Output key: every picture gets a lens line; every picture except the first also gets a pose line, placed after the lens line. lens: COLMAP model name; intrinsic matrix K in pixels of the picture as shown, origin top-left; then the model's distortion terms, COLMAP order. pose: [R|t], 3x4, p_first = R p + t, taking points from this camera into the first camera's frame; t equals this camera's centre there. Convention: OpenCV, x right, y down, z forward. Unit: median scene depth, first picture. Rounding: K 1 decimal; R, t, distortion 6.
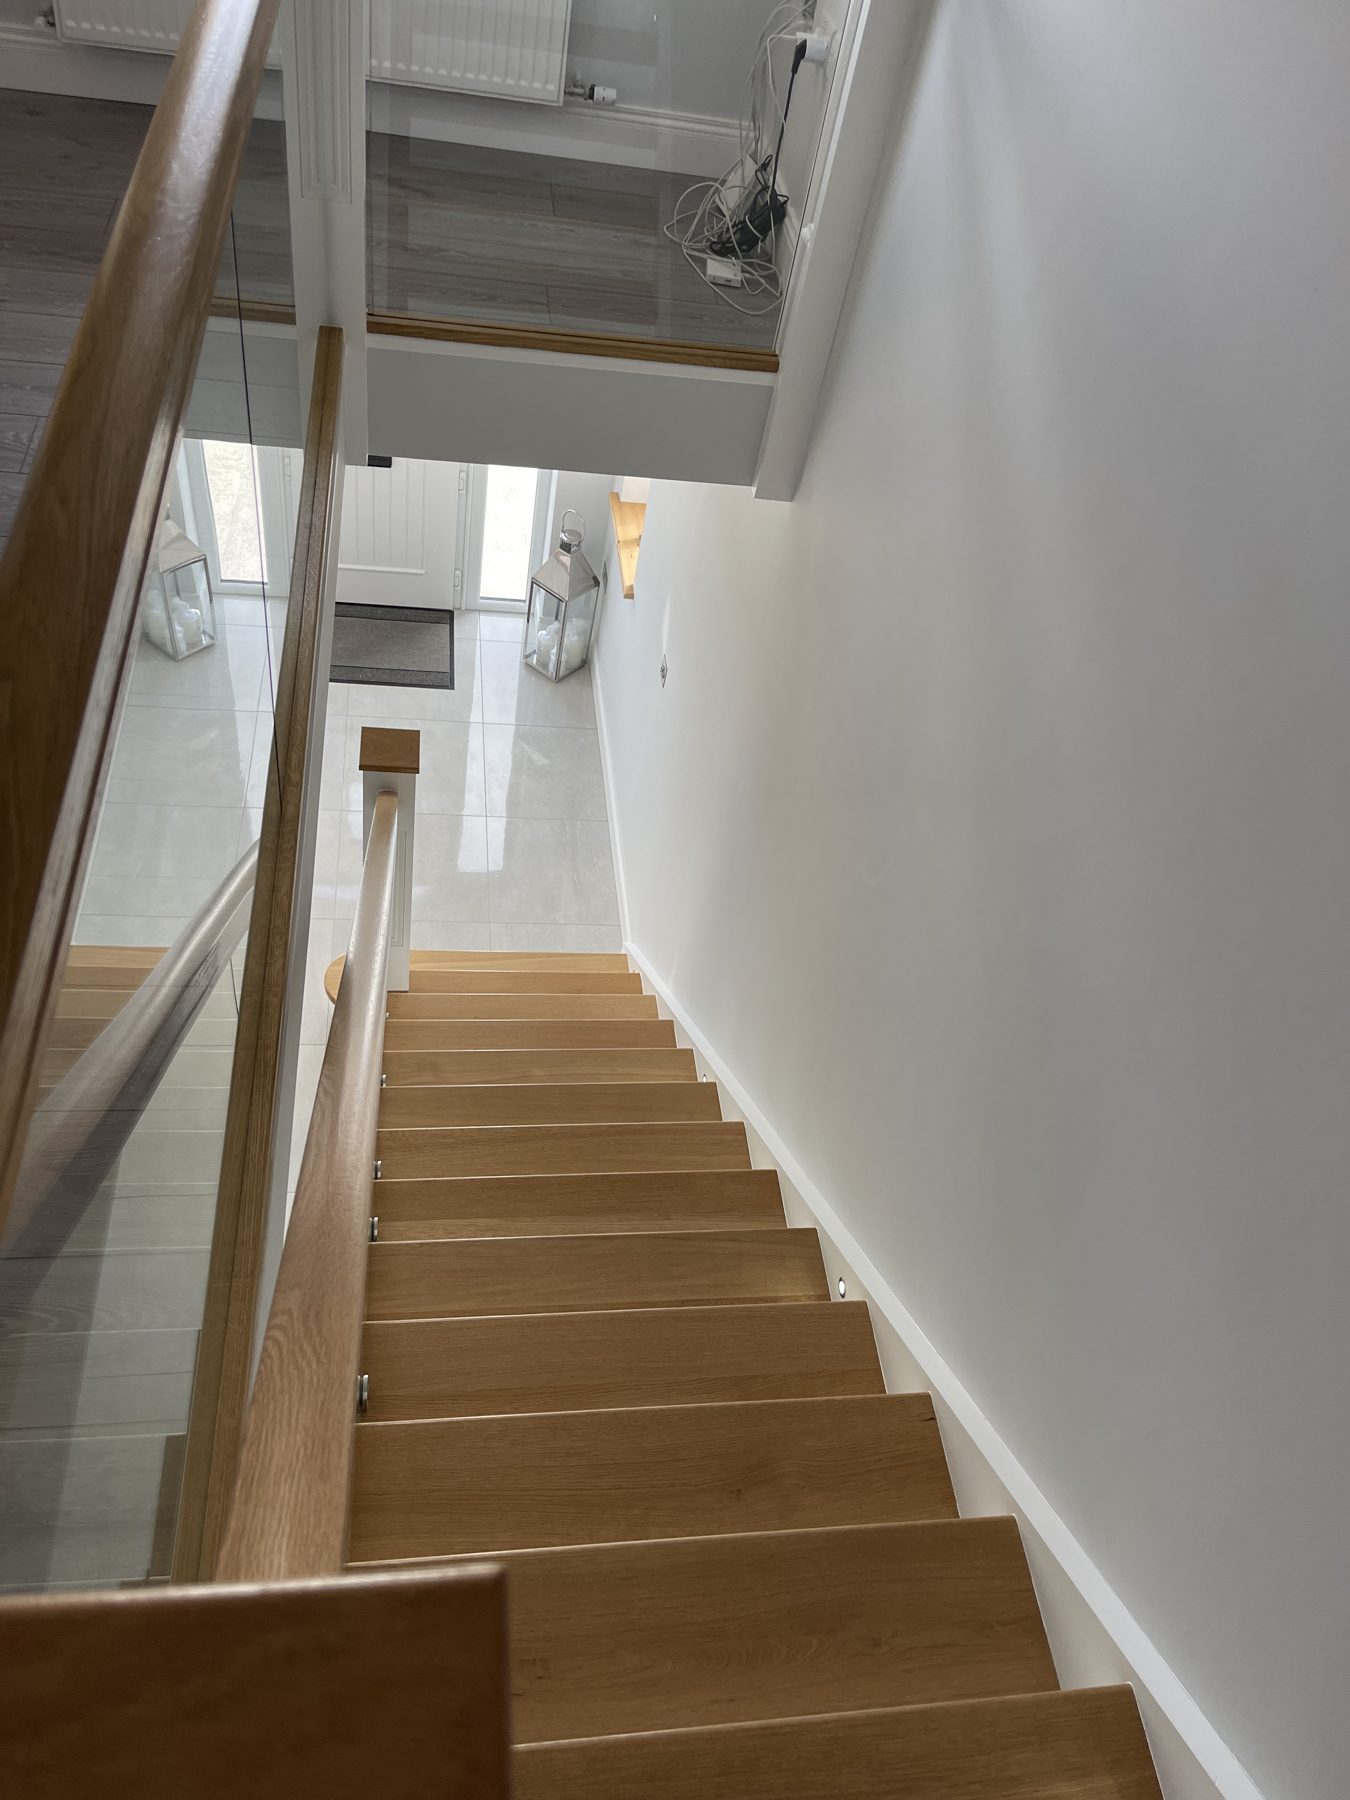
lens RADIAL K [[1363.1, 0, 691.3], [0, 1363.1, 918.5], [0, 0, 1]] dist [0.061159, -0.080291]
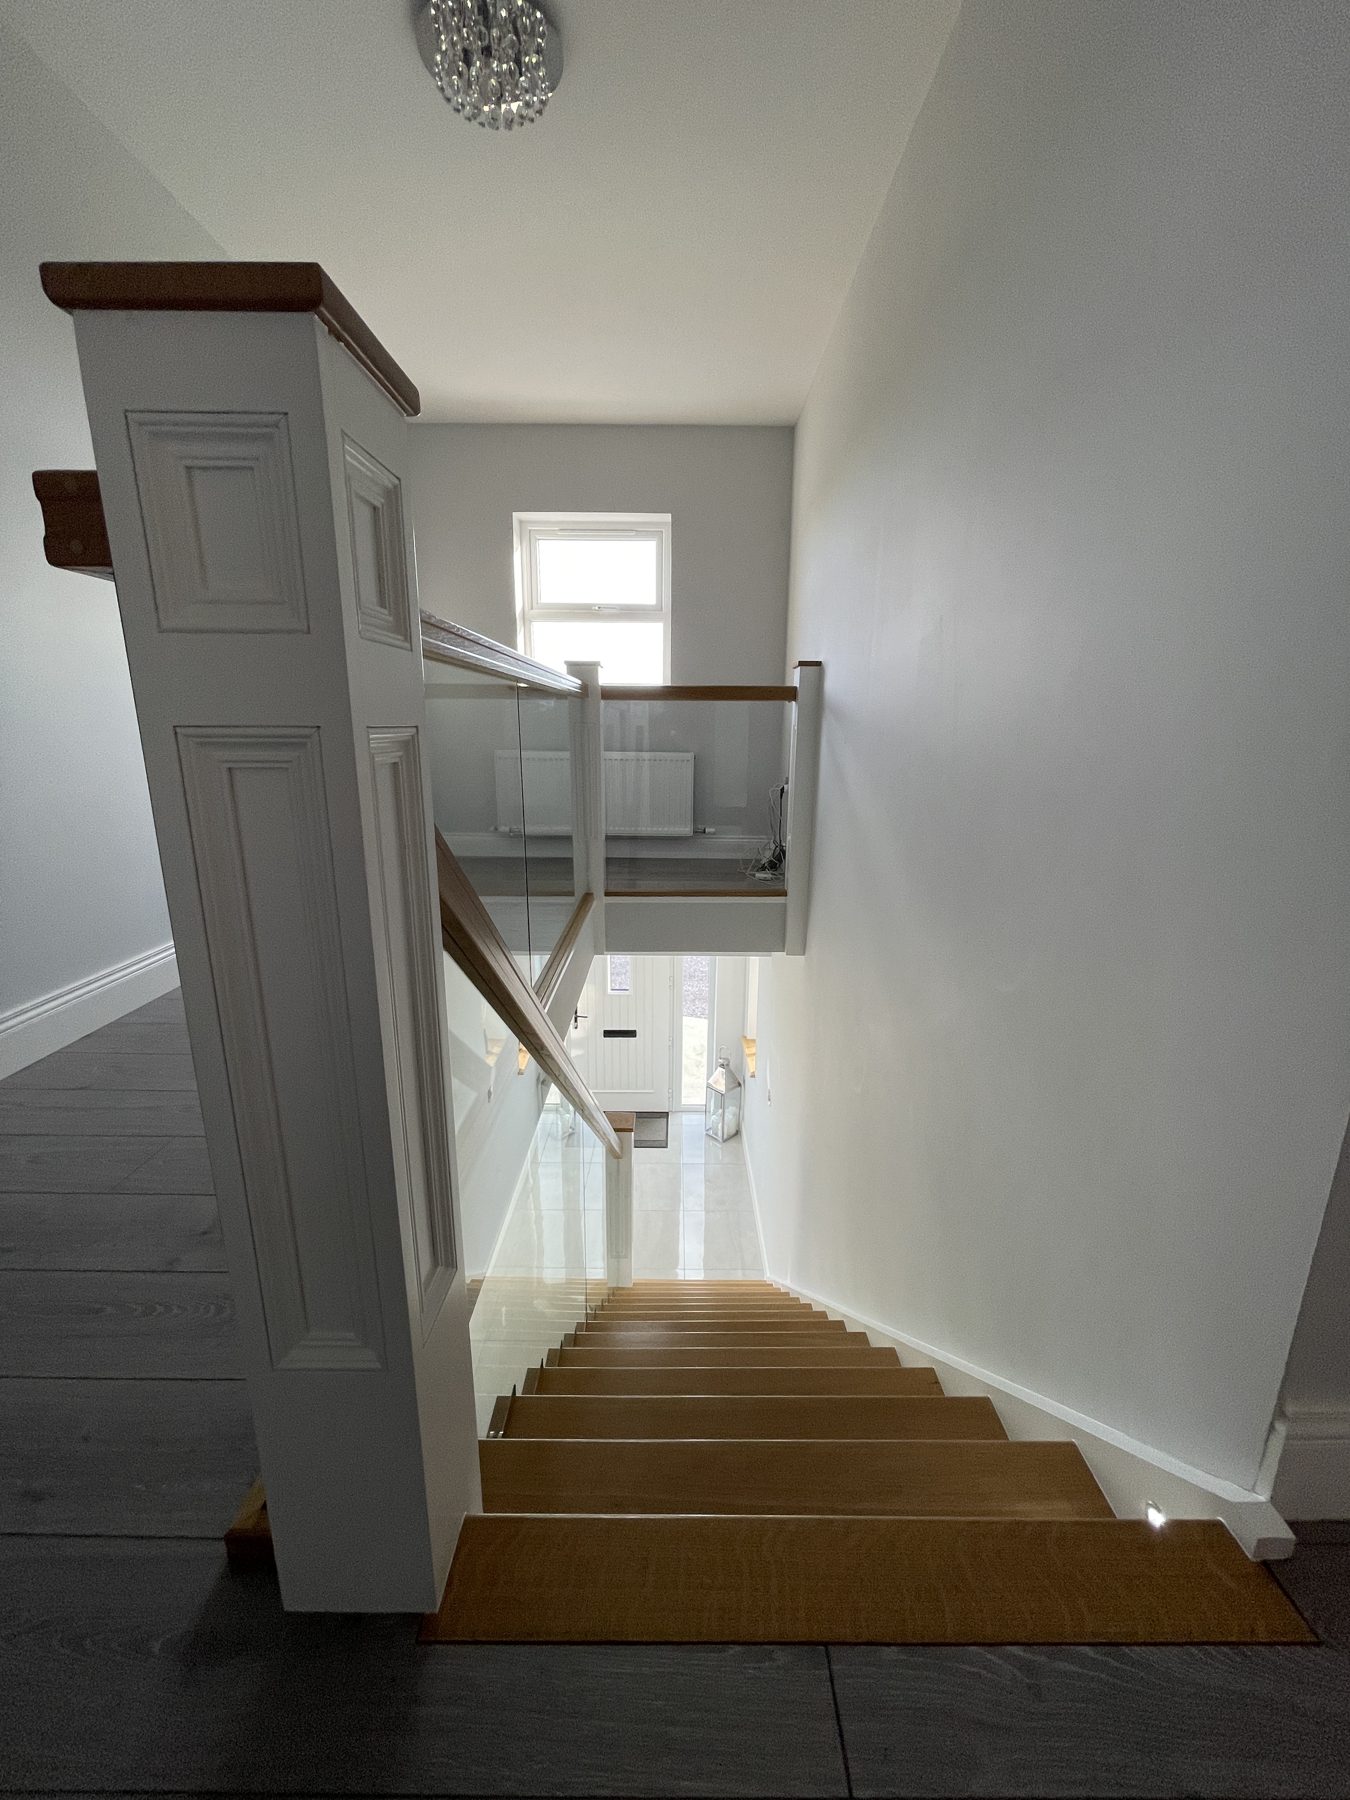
lens RADIAL K [[724.0, 0, 681.6], [0, 724.0, 898.9], [0, 0, 1]] dist [-0.002936, 0.000392]
pose [[0.981141, -0.129343, -0.143643, 0.058868], [0.021116, 0.810403, -0.585492, 0.258945], [0.192138, 0.571417, 0.797851, 0.048164]]
